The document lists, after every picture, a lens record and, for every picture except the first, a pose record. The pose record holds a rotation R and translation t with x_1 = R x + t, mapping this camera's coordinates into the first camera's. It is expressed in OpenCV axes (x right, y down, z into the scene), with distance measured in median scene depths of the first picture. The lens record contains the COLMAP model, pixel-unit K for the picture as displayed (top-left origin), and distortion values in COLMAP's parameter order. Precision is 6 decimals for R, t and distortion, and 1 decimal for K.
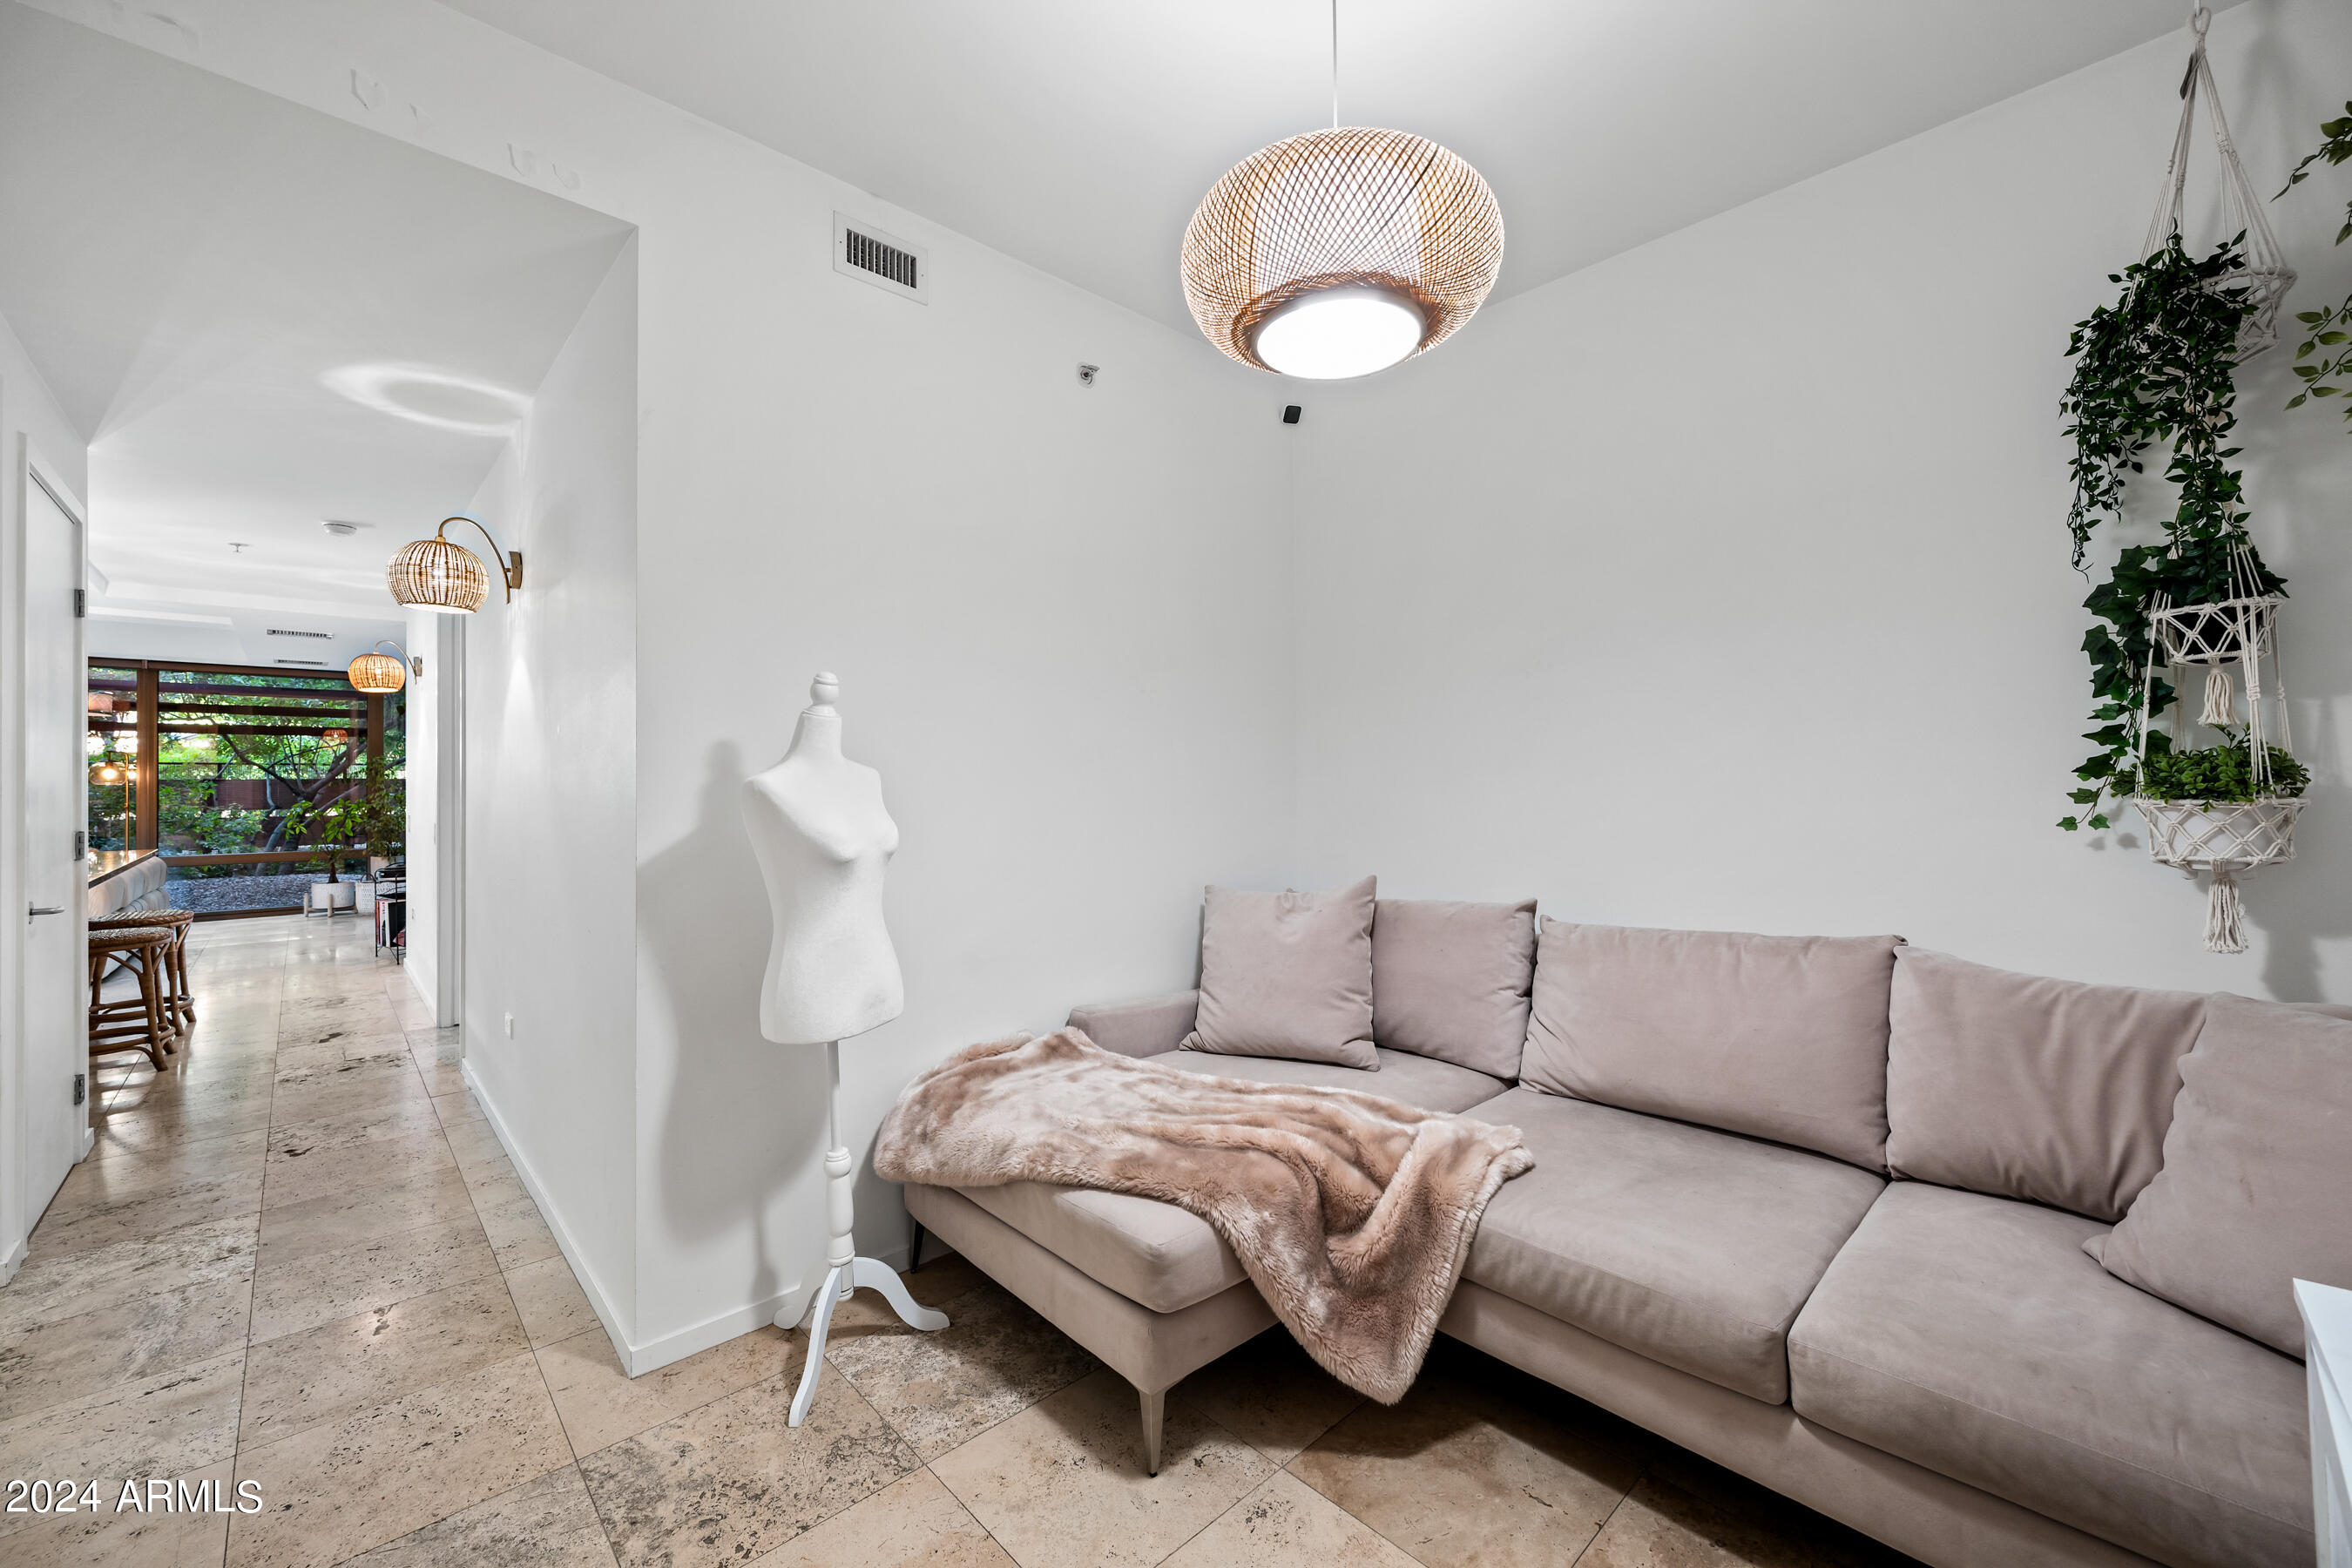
lens RADIAL K [[936.1, 0, 1190.3], [0, 936.1, 778.3], [0, 0, 1]] dist [-0.001064, 0.000081]
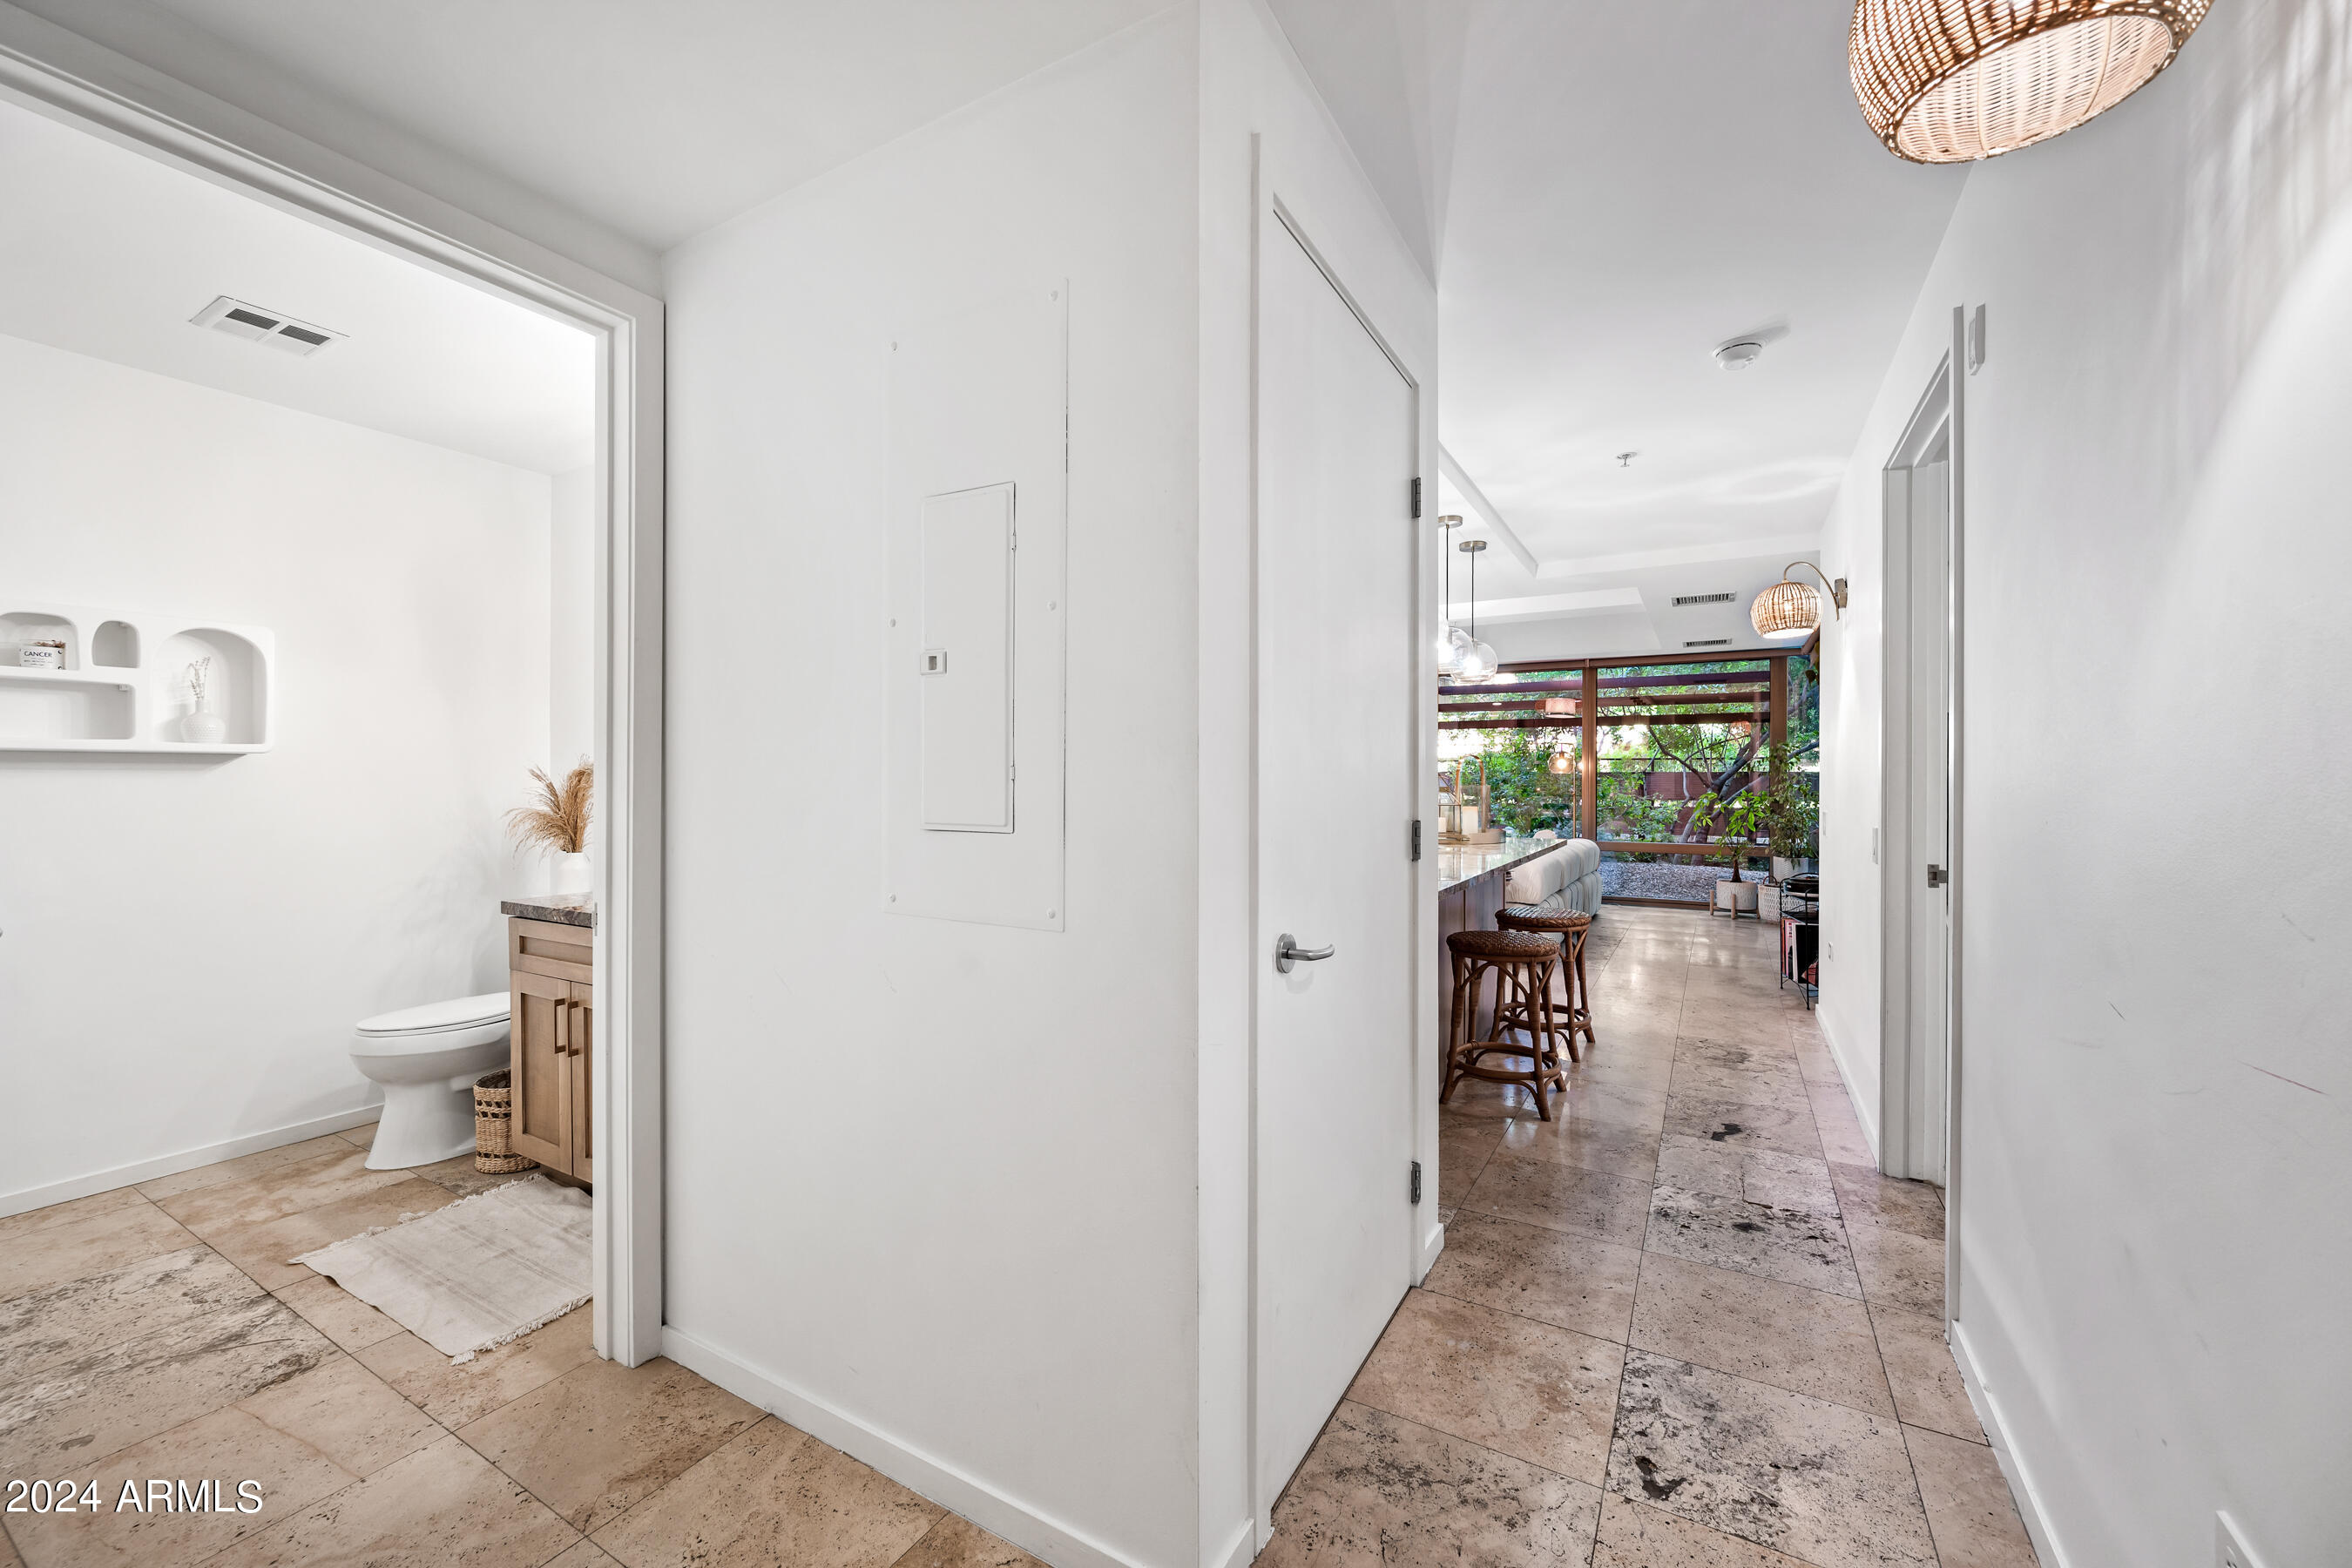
lens RADIAL K [[936.1, 0, 1181.8], [0, 936.1, 777.9], [0, 0, 1]] dist [-0.001064, 0.000081]
pose [[0.286312, 0.001188, -0.958136, -0.280601], [0.001288, 0.999998, 0.001625, 0.012053], [0.958136, -0.001700, 0.286309, 0.313798]]
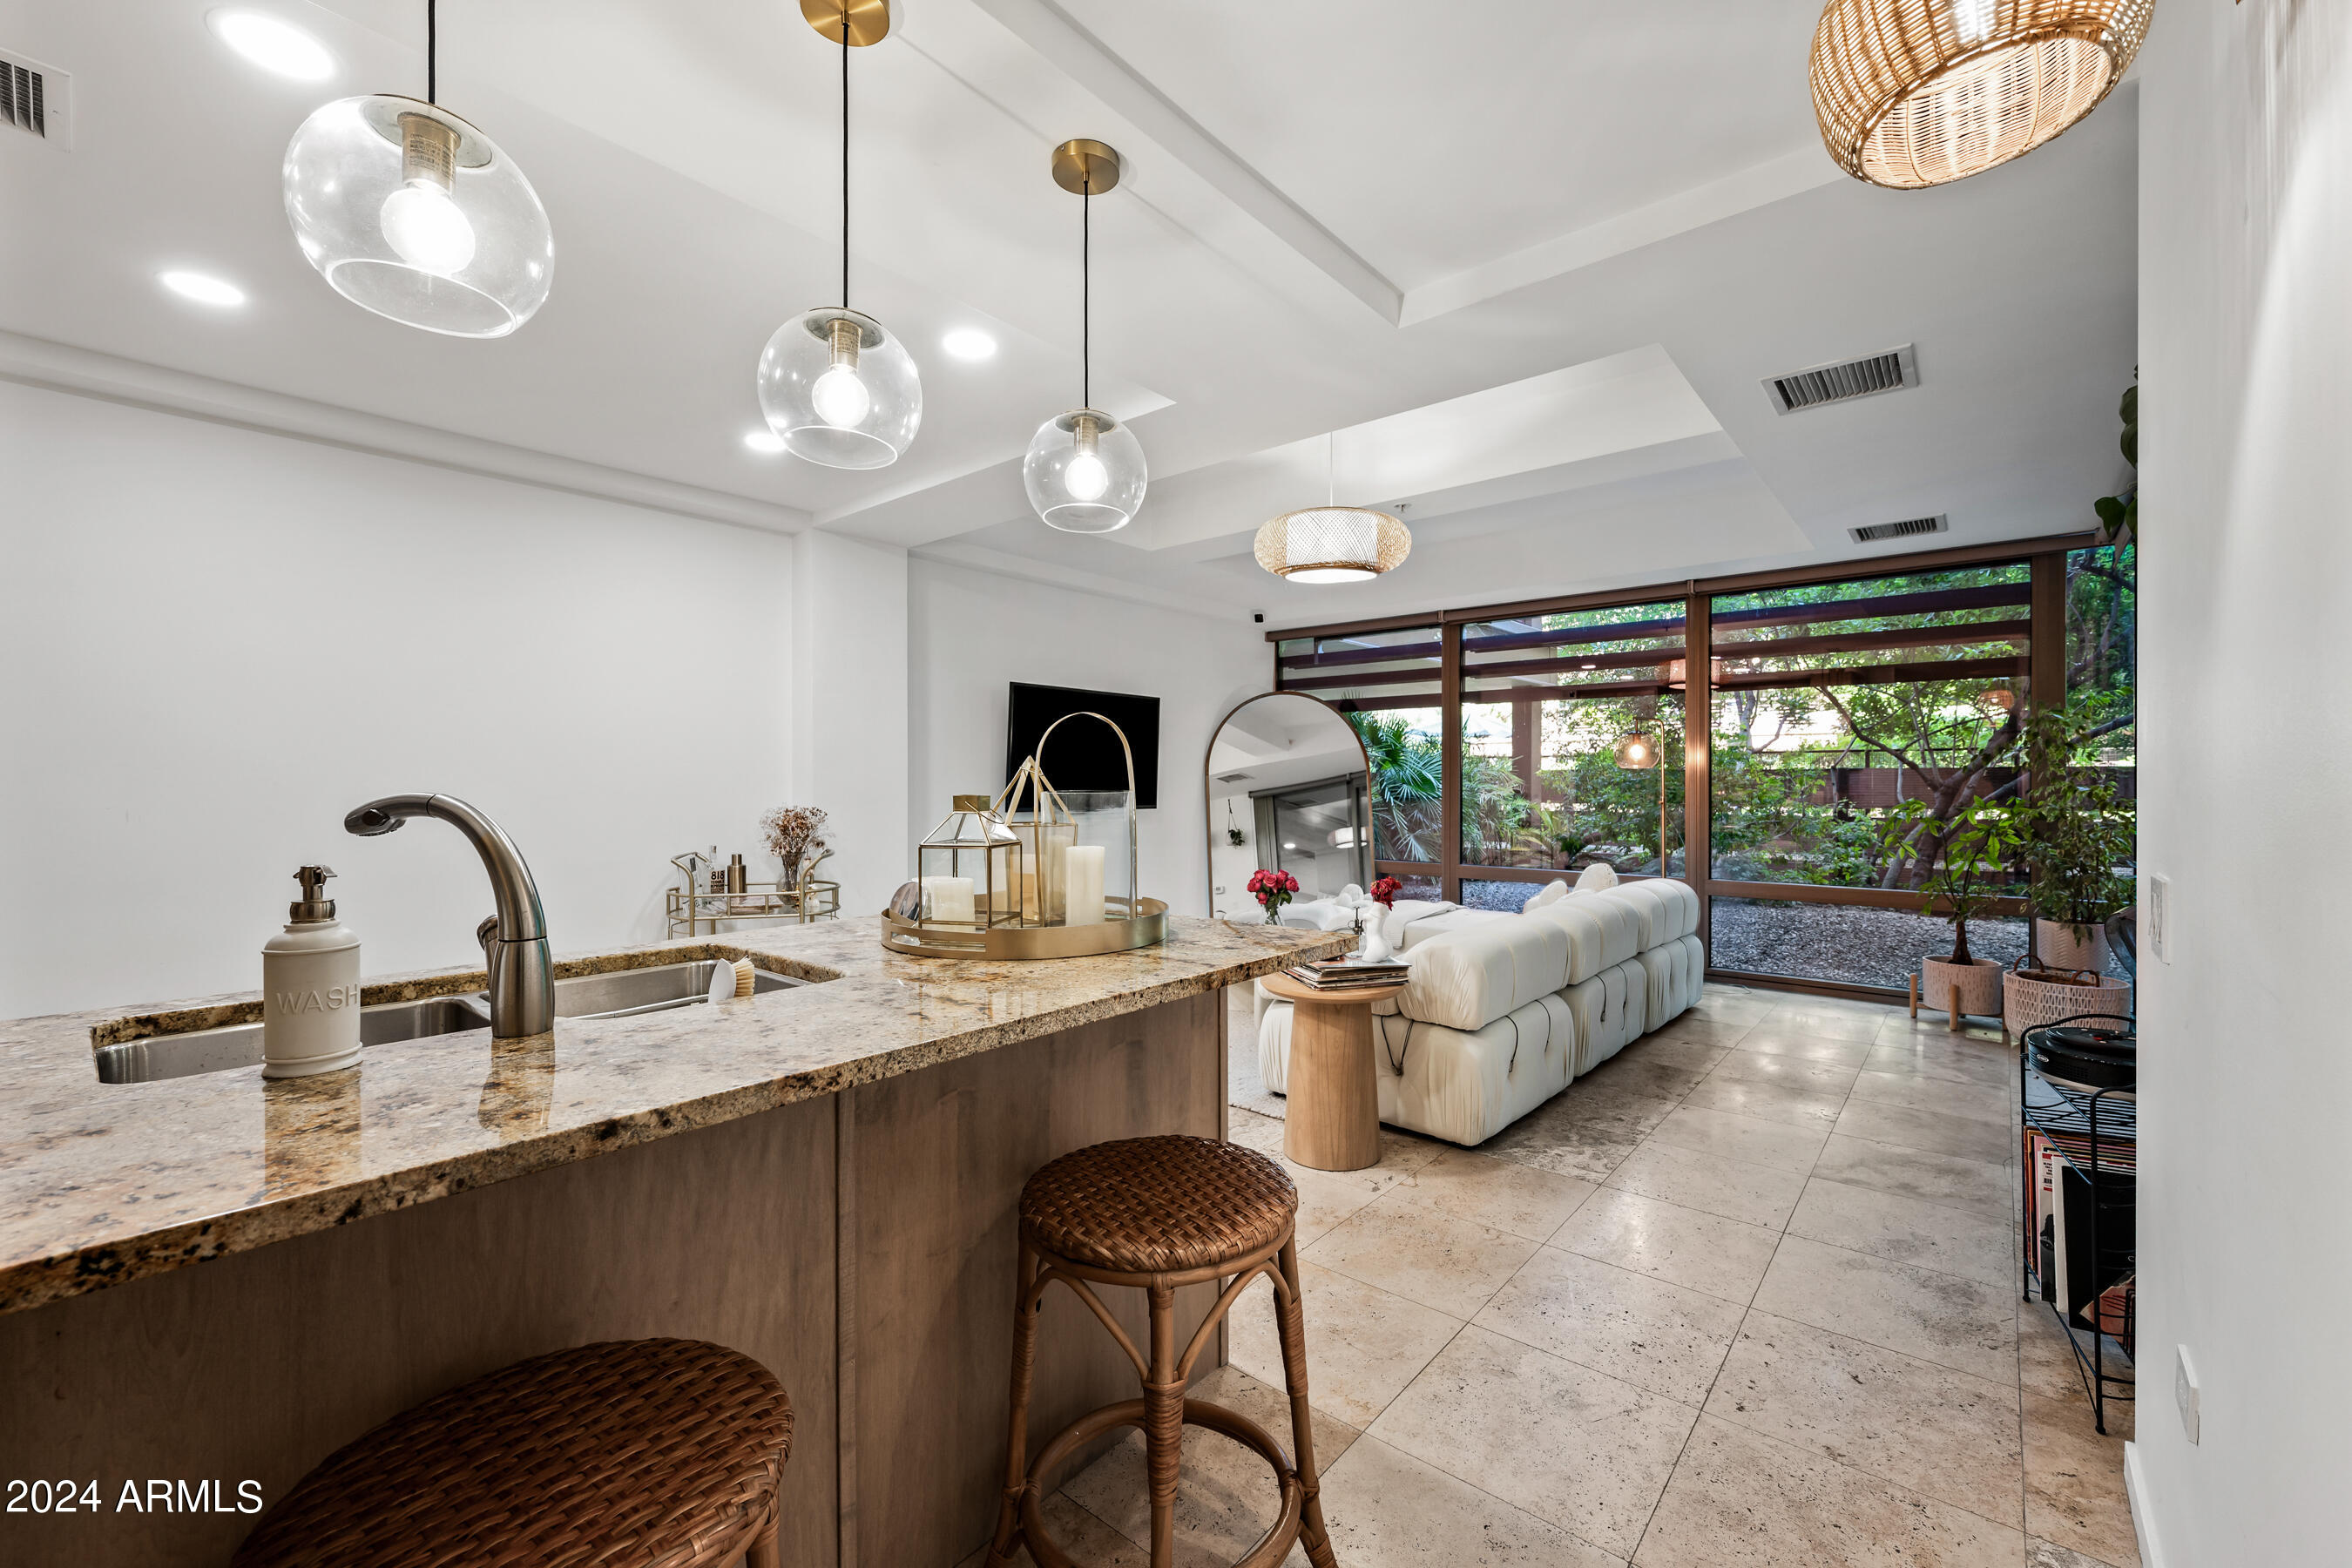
lens RADIAL K [[967.9, 0, 1180.4], [0, 967.9, 785.6], [0, 0, 1]] dist [-0.002902, 0.000360]
pose [[0.109000, 0.005312, -0.994028, -0.622983], [0.004991, 0.999970, 0.005891, 0.015773], [0.994029, -0.005604, 0.108971, 0.734083]]
